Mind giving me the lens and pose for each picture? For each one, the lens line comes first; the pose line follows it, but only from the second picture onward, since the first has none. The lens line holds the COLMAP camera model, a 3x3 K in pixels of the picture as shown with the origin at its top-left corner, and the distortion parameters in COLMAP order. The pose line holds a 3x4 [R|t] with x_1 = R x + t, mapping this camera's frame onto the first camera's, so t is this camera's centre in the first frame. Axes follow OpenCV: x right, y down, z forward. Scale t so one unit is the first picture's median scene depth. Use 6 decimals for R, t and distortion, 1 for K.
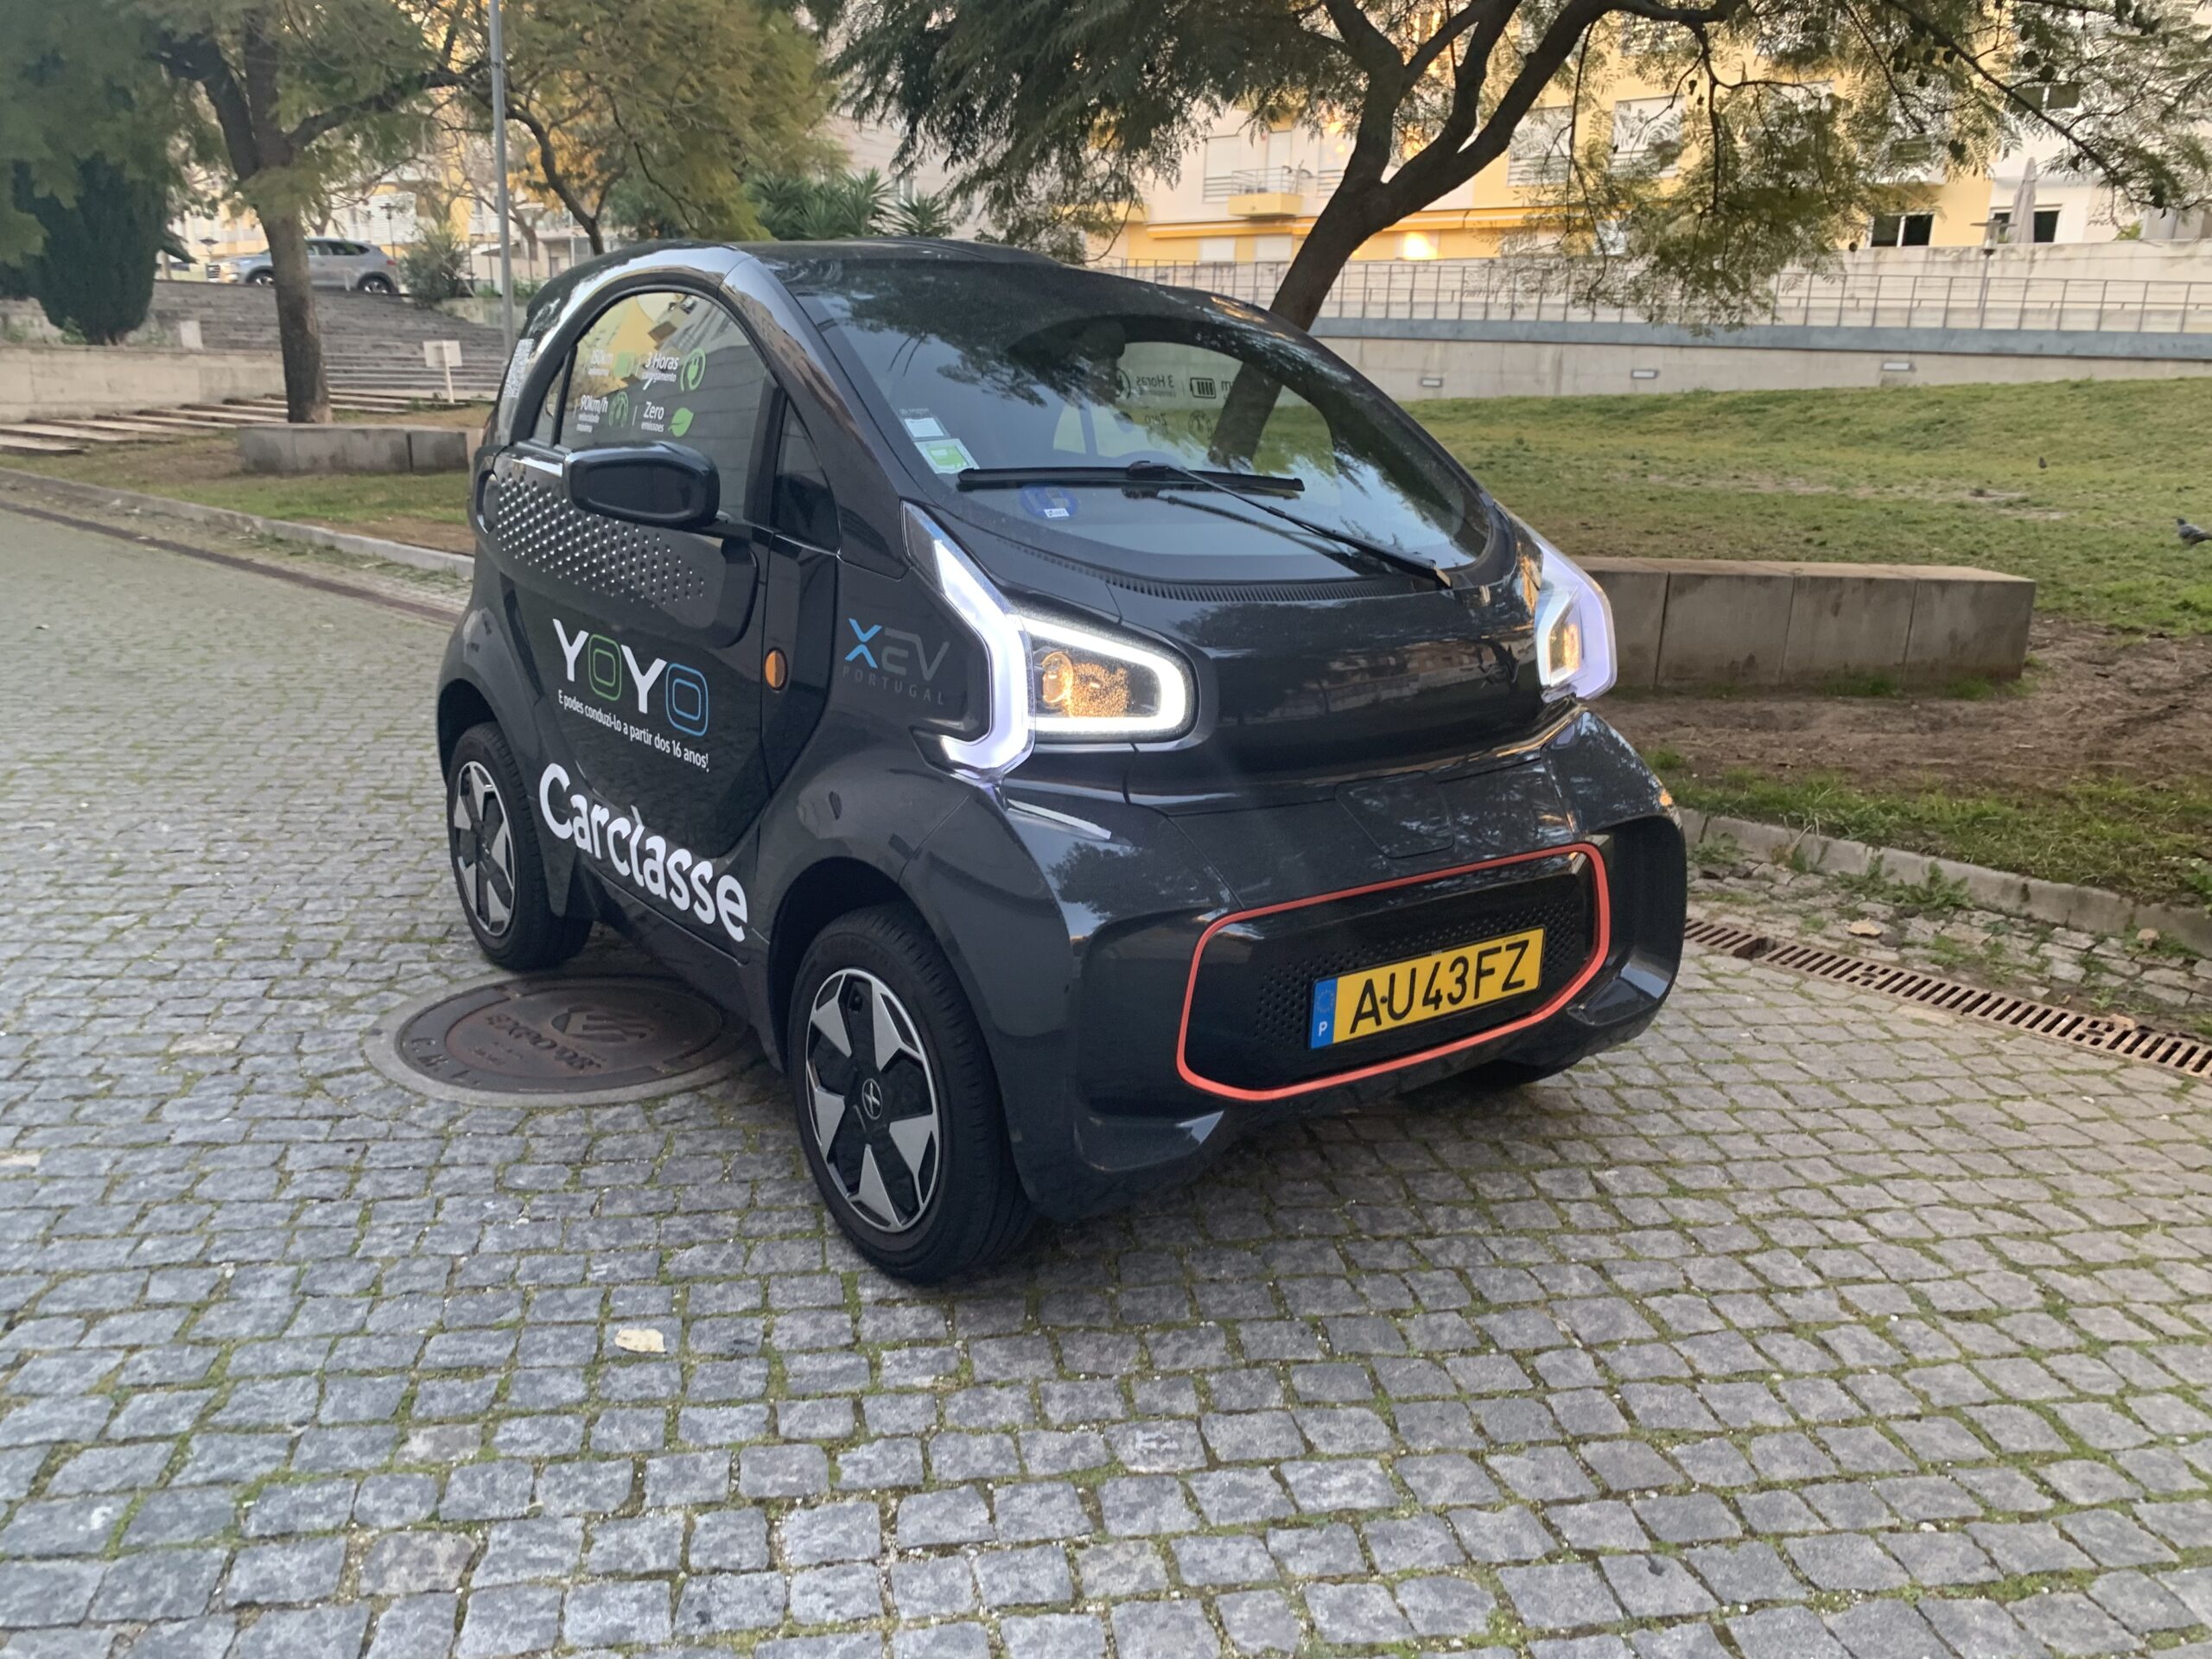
lens RADIAL K [[1678.5, 0, 1148.2], [0, 1678.5, 830.8], [0, 0, 1]] dist [0.003546, -0.003001]
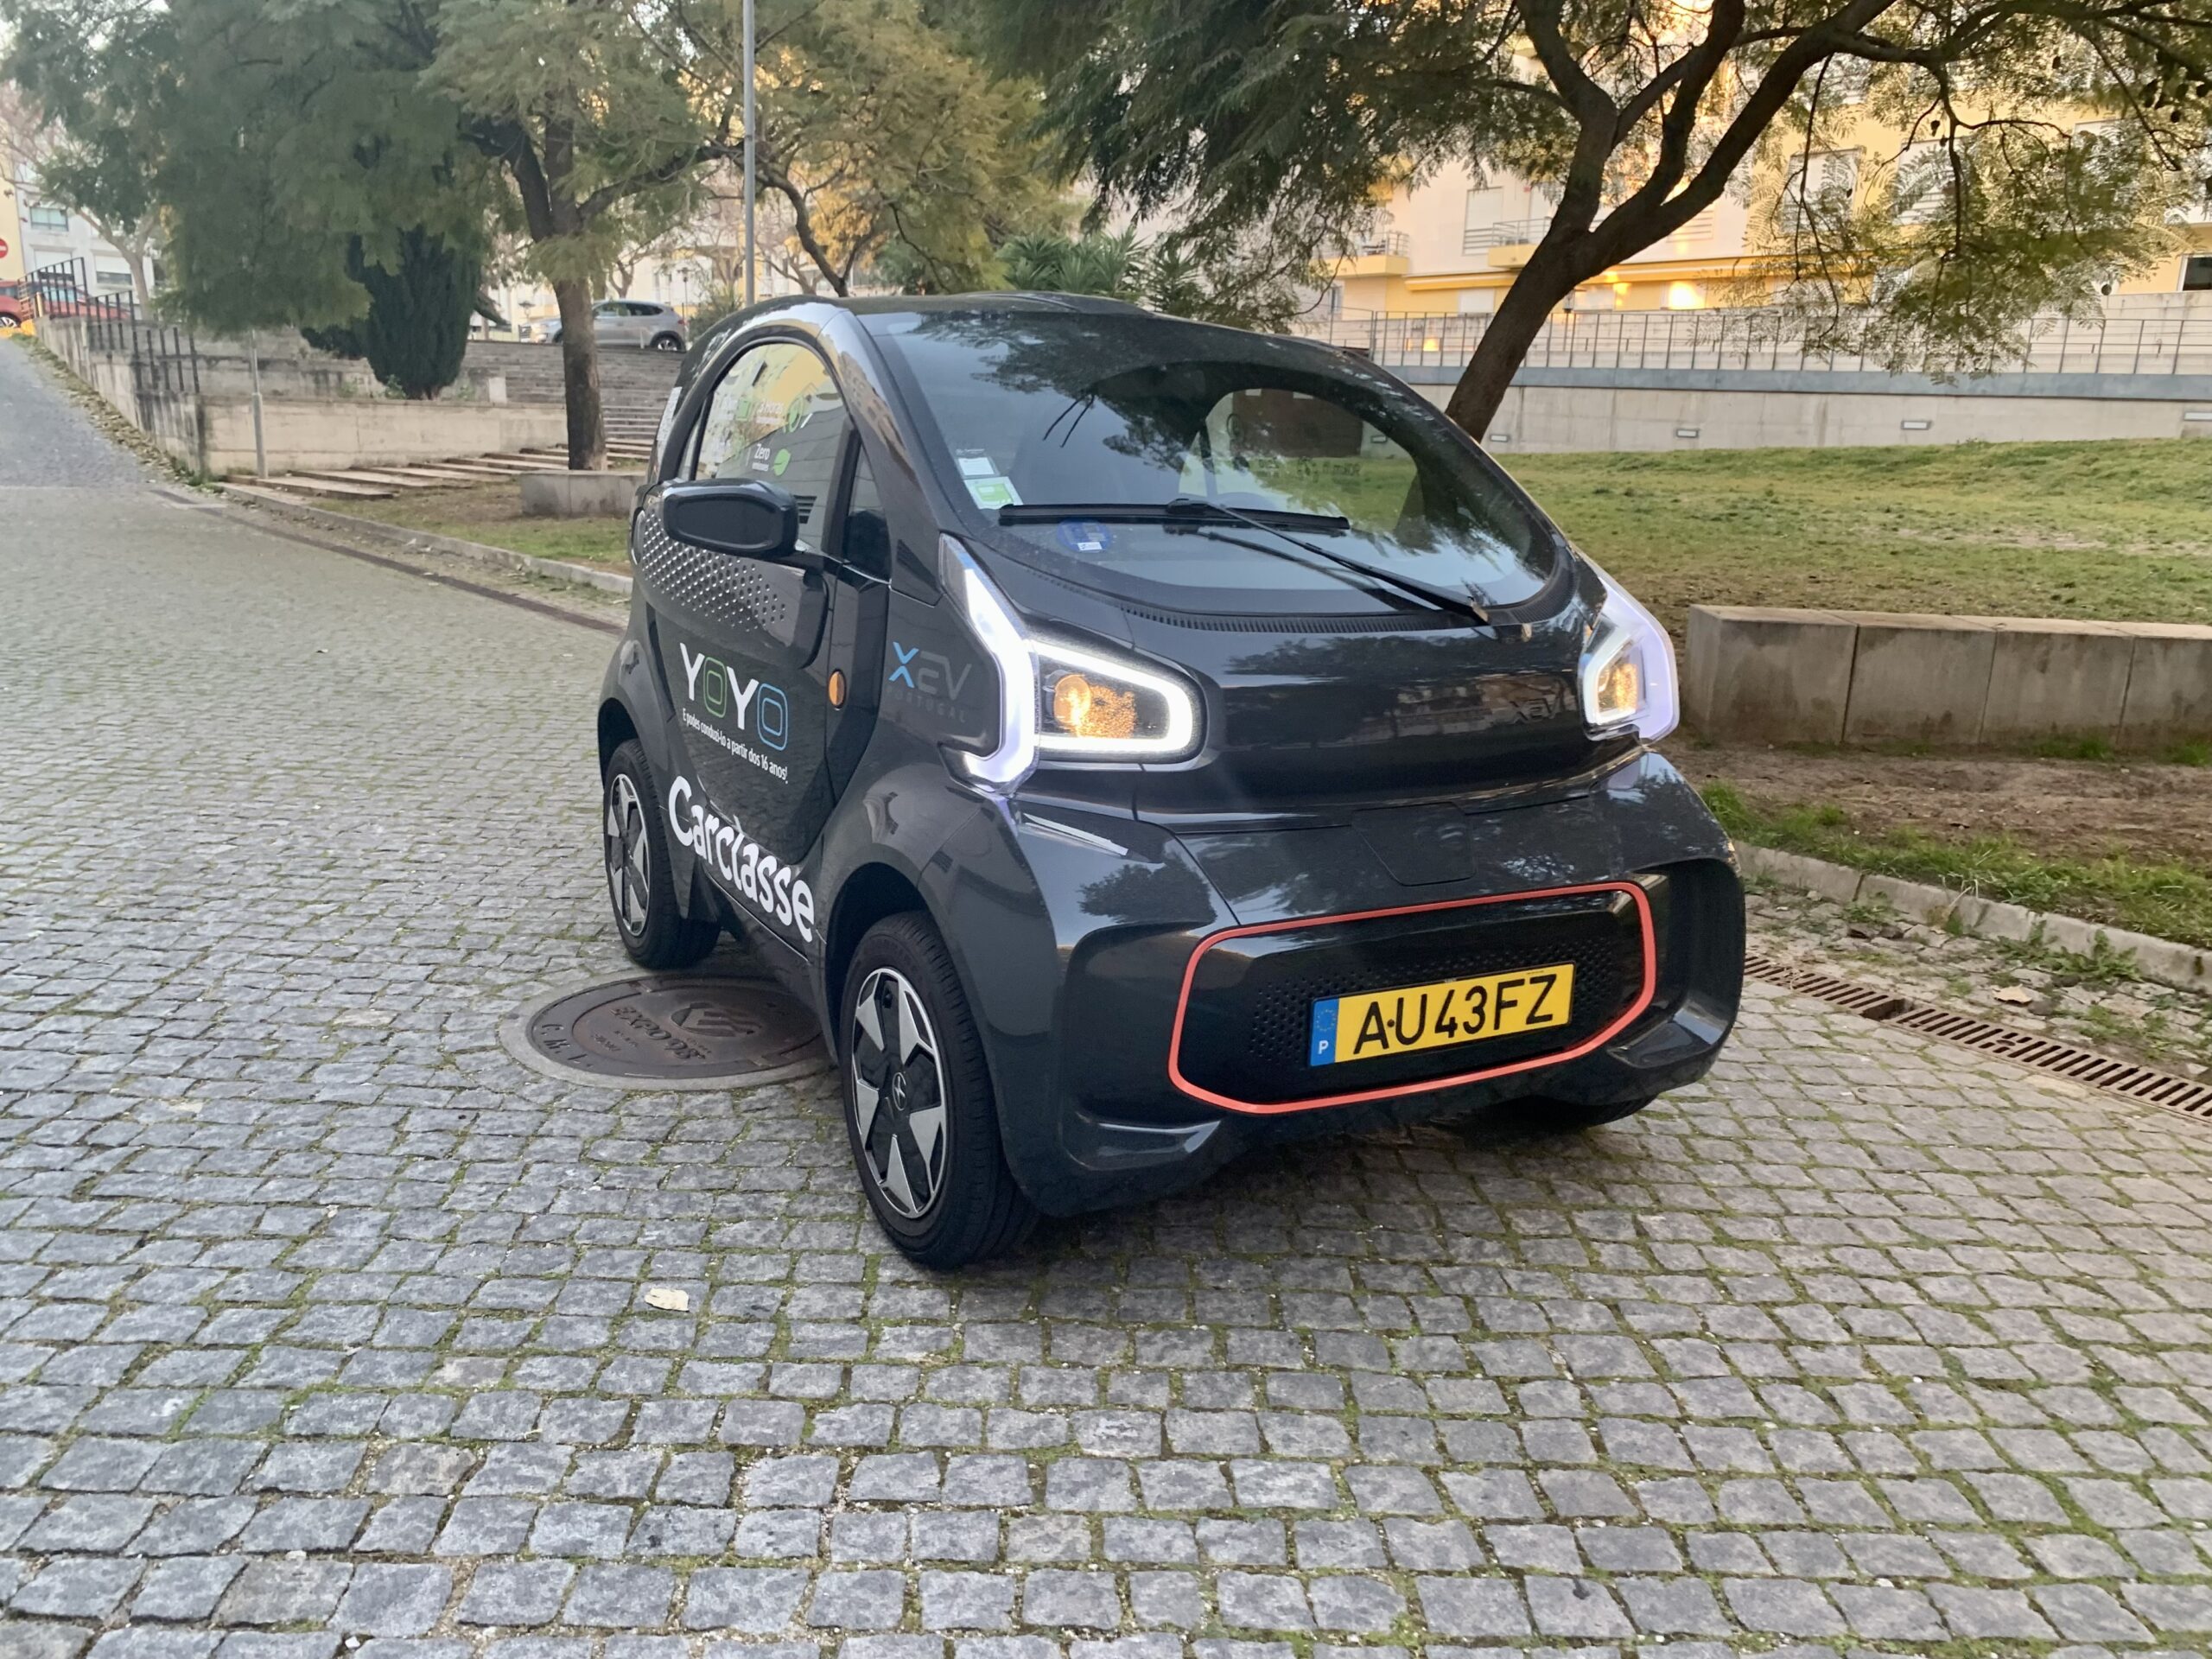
lens RADIAL K [[1678.5, 0, 1148.2], [0, 1678.5, 830.8], [0, 0, 1]] dist [0.003546, -0.003001]
pose [[0.988857, 0.034171, -0.144894, 0.131971], [-0.038363, 0.998920, -0.026231, 0.015329], [0.143841, 0.031498, 0.989099, -0.033673]]
